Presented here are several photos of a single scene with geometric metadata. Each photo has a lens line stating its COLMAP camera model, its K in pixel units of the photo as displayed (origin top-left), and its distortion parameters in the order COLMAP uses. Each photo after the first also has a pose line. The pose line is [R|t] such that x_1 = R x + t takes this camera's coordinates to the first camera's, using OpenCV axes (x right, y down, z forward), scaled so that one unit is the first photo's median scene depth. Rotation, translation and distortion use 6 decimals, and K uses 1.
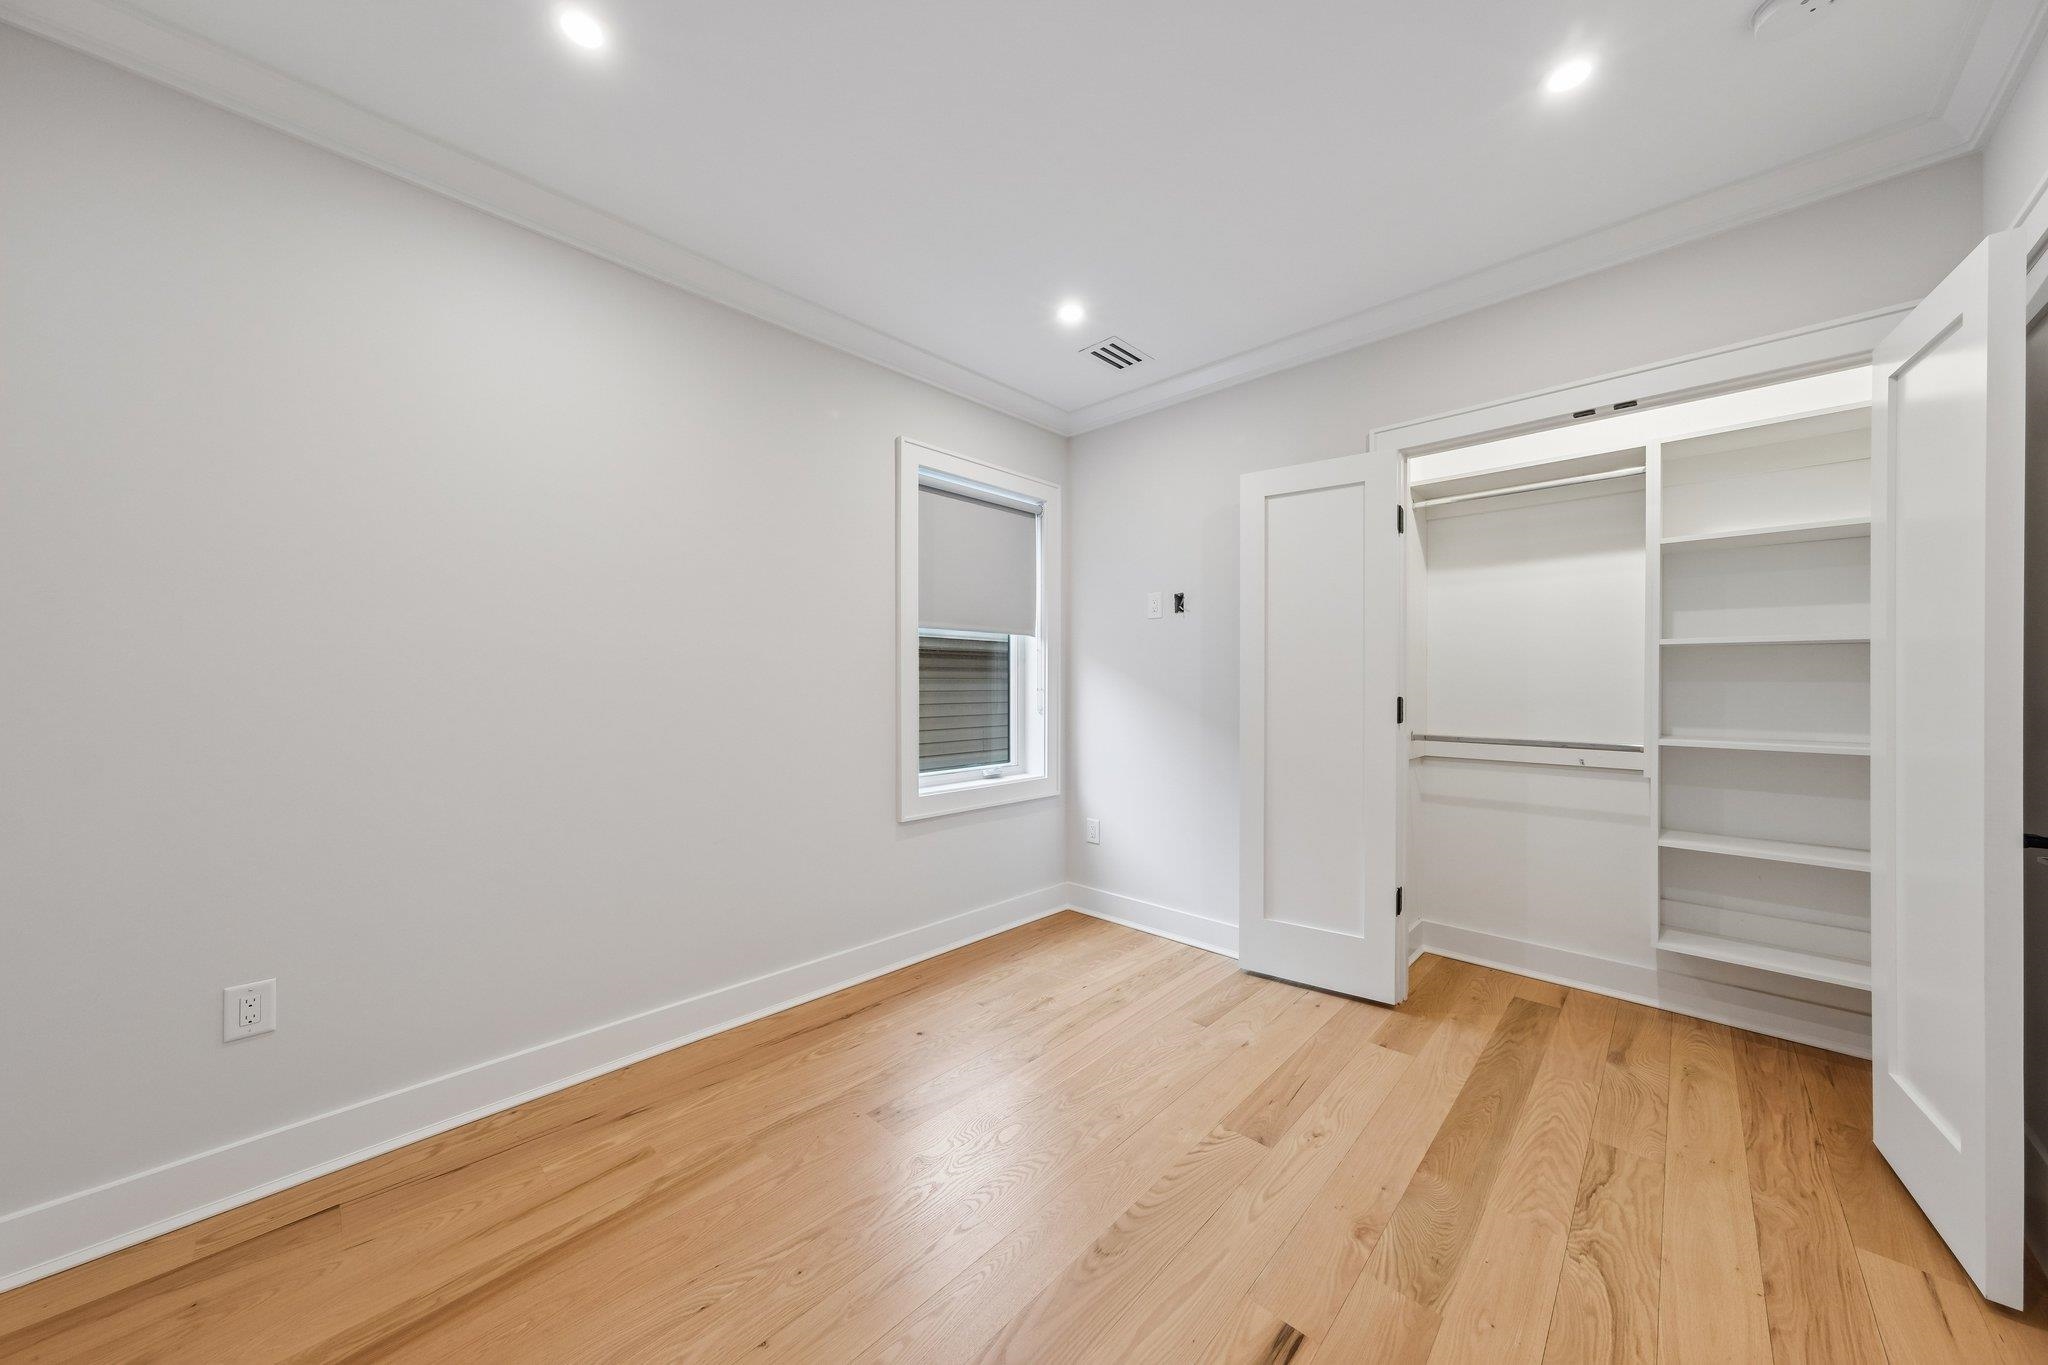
lens RADIAL K [[700.7, 0, 1022.0], [0, 700.7, 678.6], [0, 0, 1]] dist [-0.000089, 0.002039]
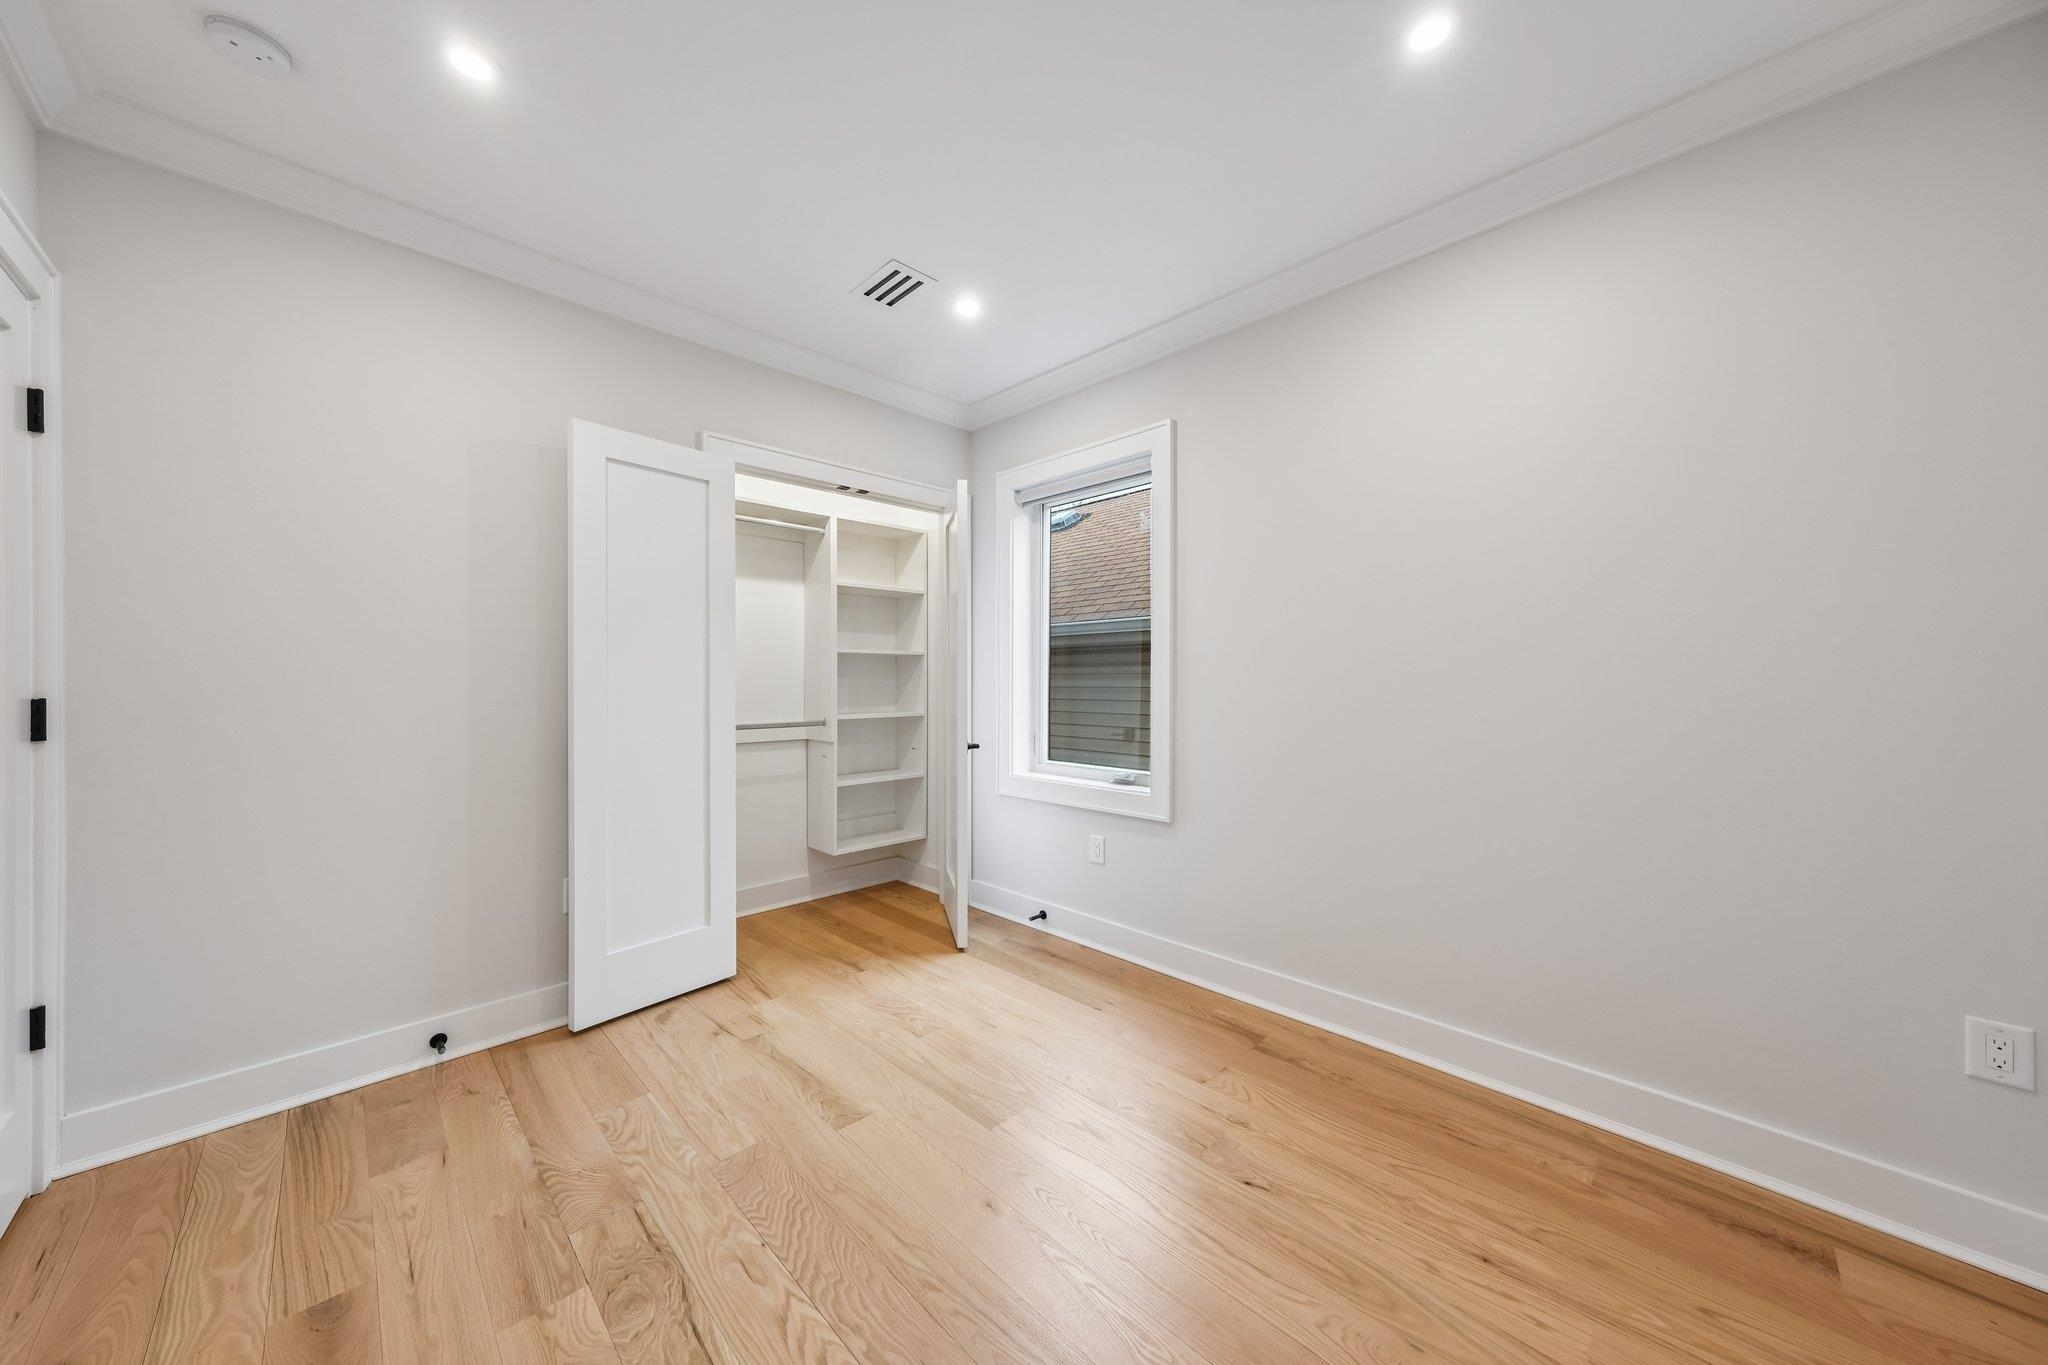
lens RADIAL K [[700.7, 0, 1022.1], [0, 700.7, 685.8], [0, 0, 1]] dist [-0.000089, 0.002039]
pose [[0.028464, -0.010709, 0.999537, -0.590834], [-0.007879, 0.999909, 0.010937, 0.003294], [-0.999564, -0.008186, 0.028377, 0.578709]]
